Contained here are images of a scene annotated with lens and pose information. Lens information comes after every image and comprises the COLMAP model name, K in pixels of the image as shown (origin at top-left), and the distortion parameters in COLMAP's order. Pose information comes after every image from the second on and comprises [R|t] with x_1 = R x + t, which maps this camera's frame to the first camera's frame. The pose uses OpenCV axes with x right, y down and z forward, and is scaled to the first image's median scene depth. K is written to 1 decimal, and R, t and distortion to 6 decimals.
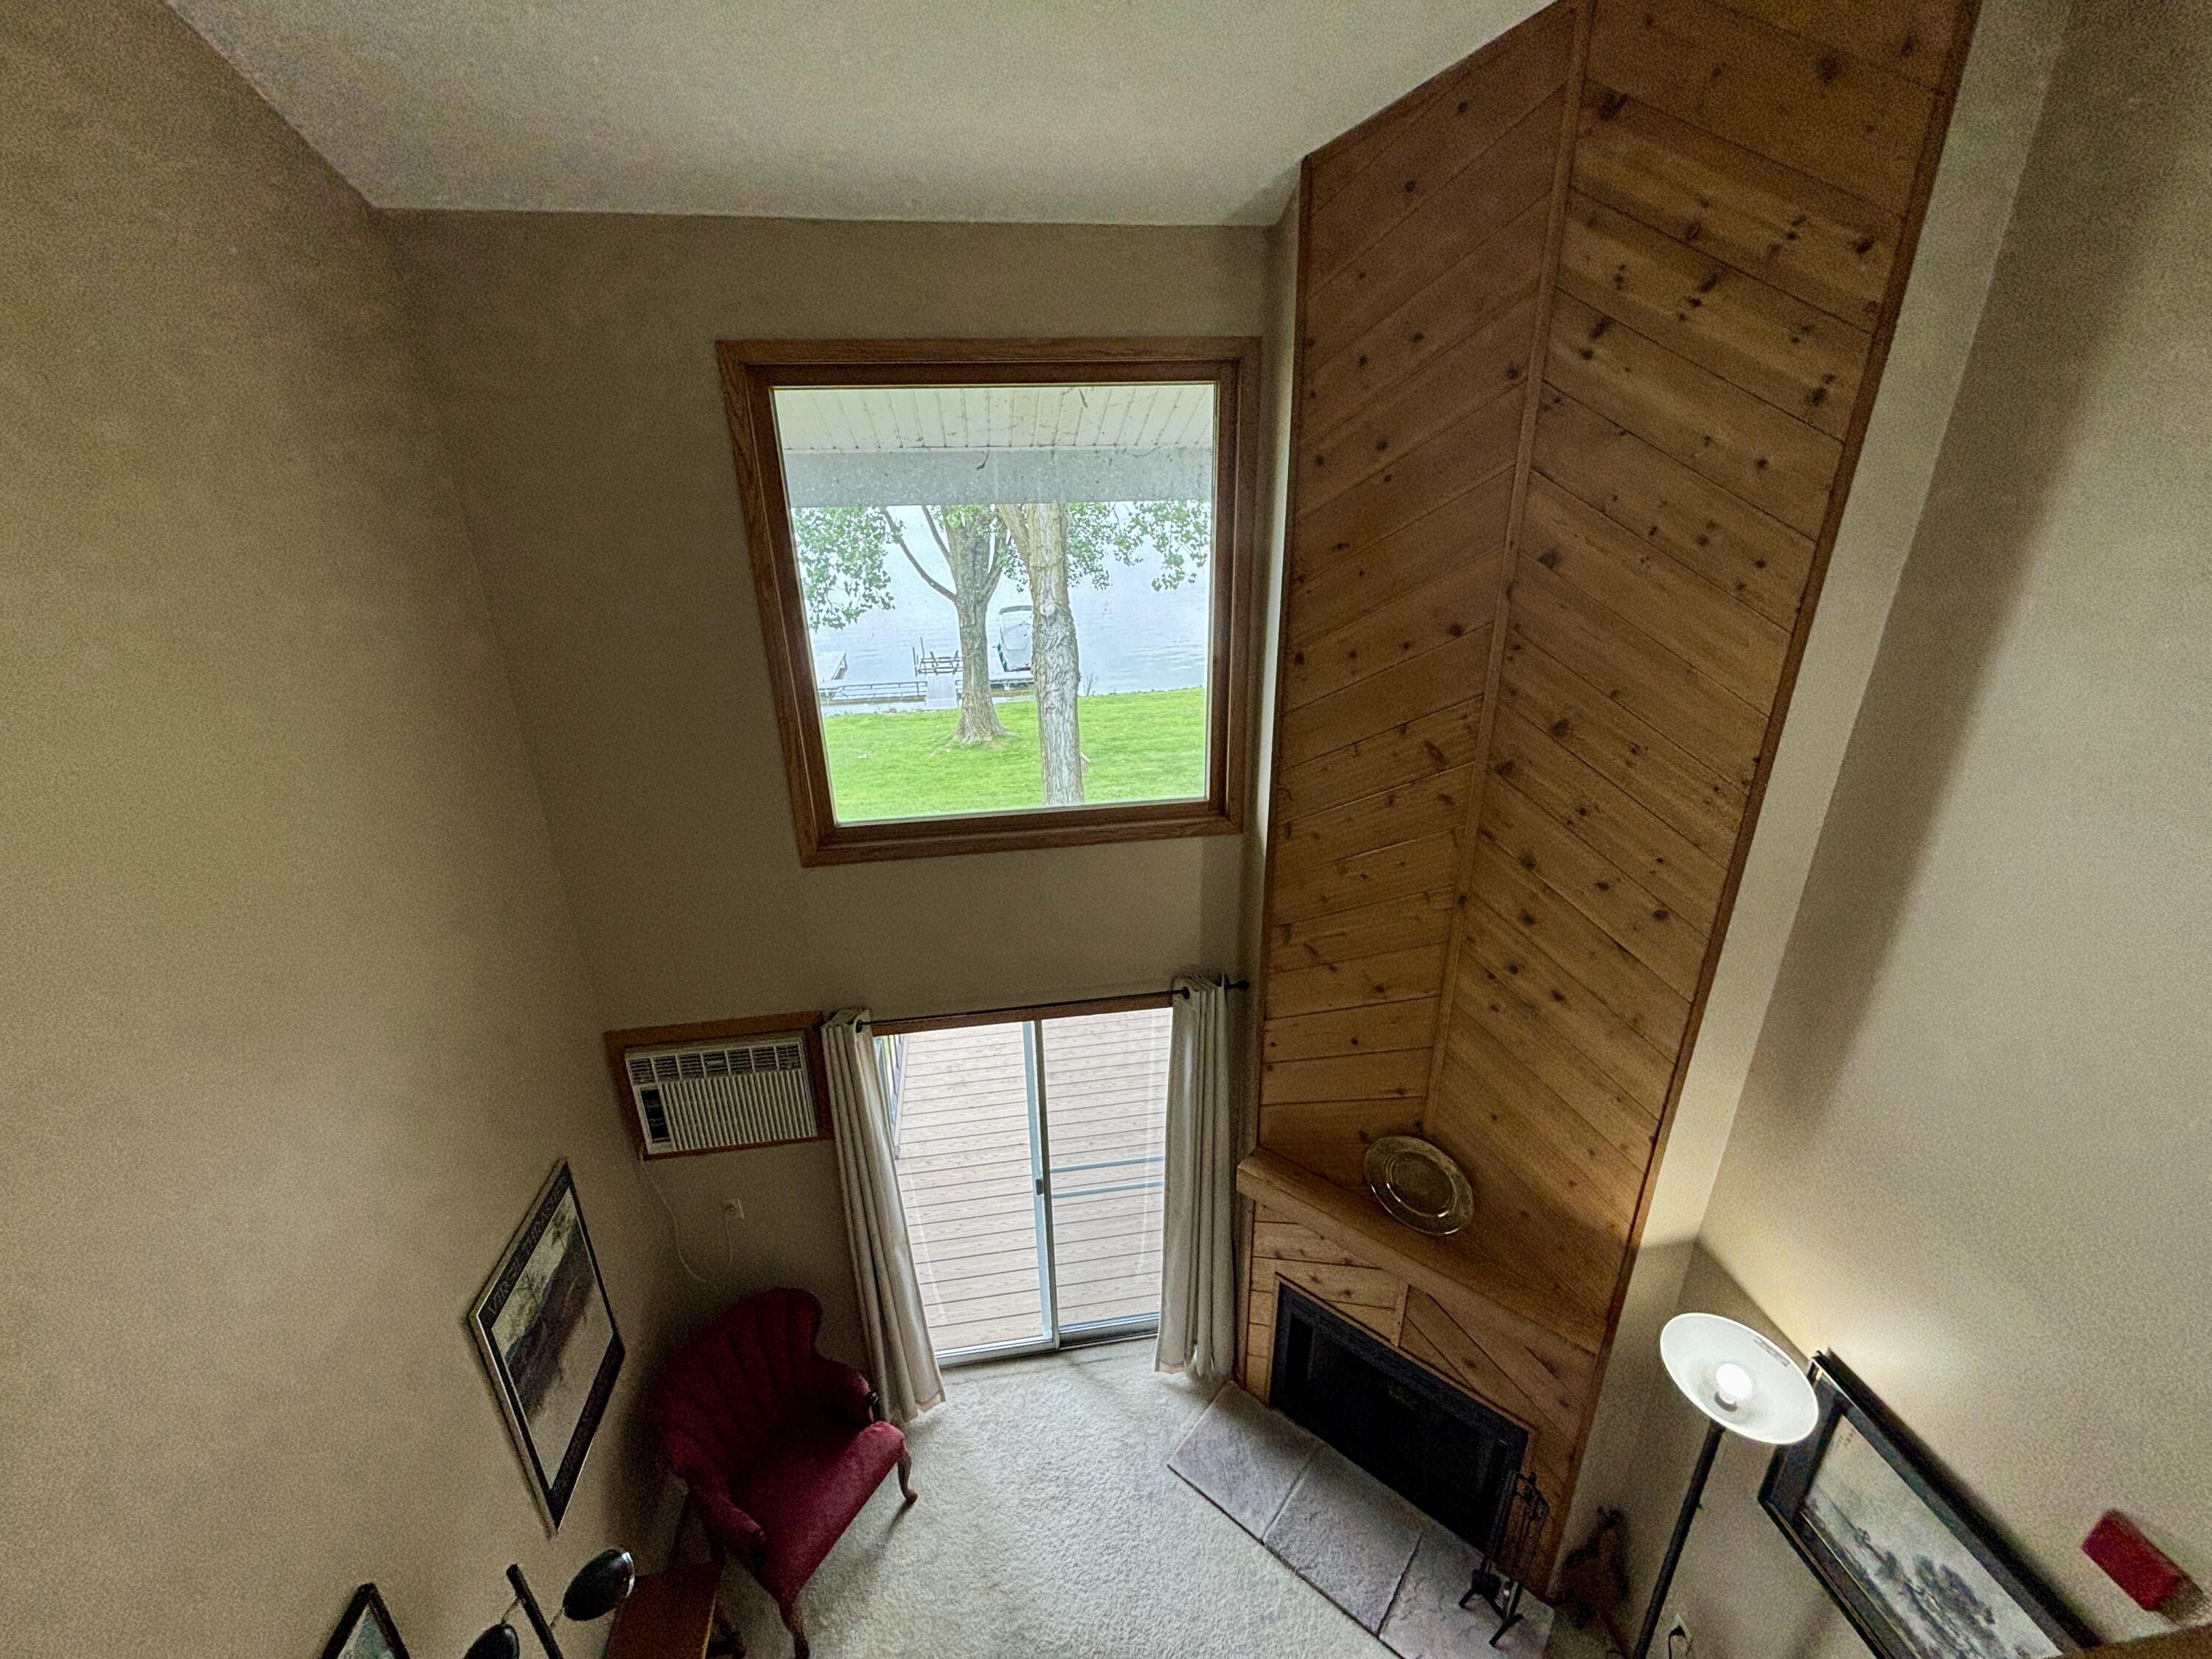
lens RADIAL K [[872.3, 0, 1107.4], [0, 872.3, 833.3], [0, 0, 1]] dist [0.003364, 0.000315]
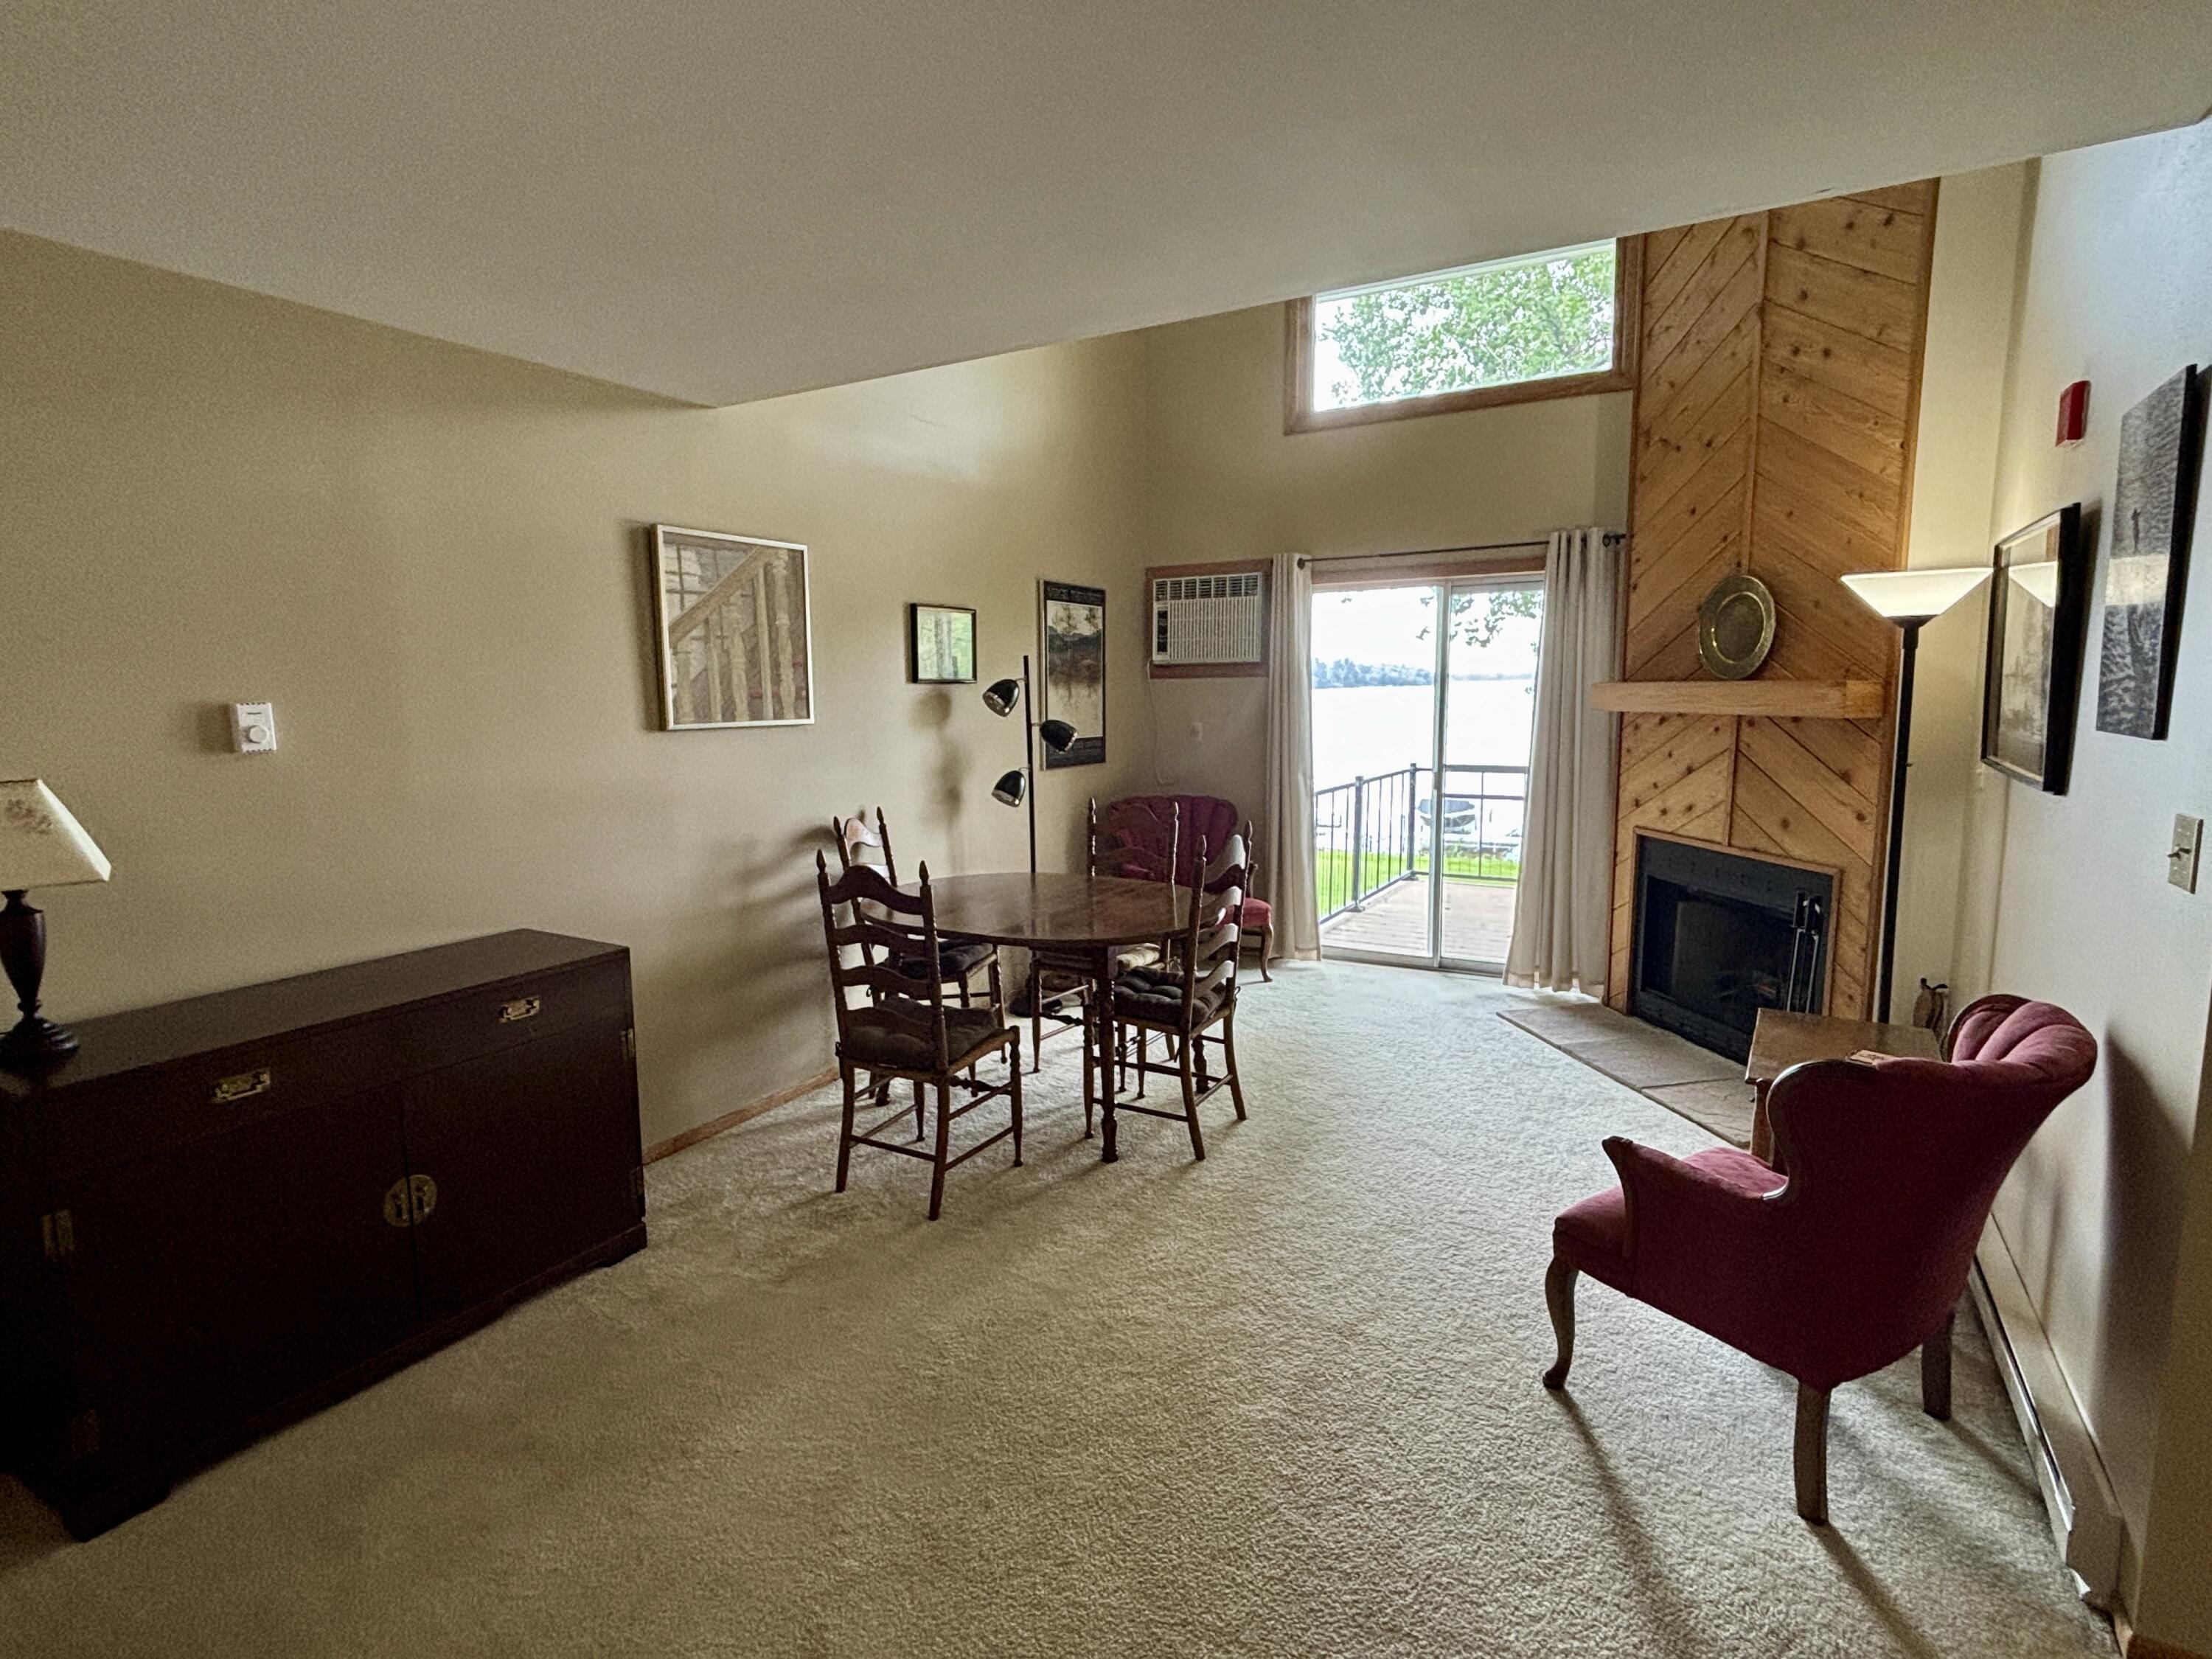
lens RADIAL K [[1131.1, 0, 1093.0], [0, 1131.1, 827.3], [0, 0, 1]] dist [0.004543, 0.000137]
pose [[0.774202, 0.091101, -0.626348, 0.580514], [-0.242210, 0.956906, -0.160205, 0.952244], [0.584761, 0.275739, 0.762904, -0.386968]]
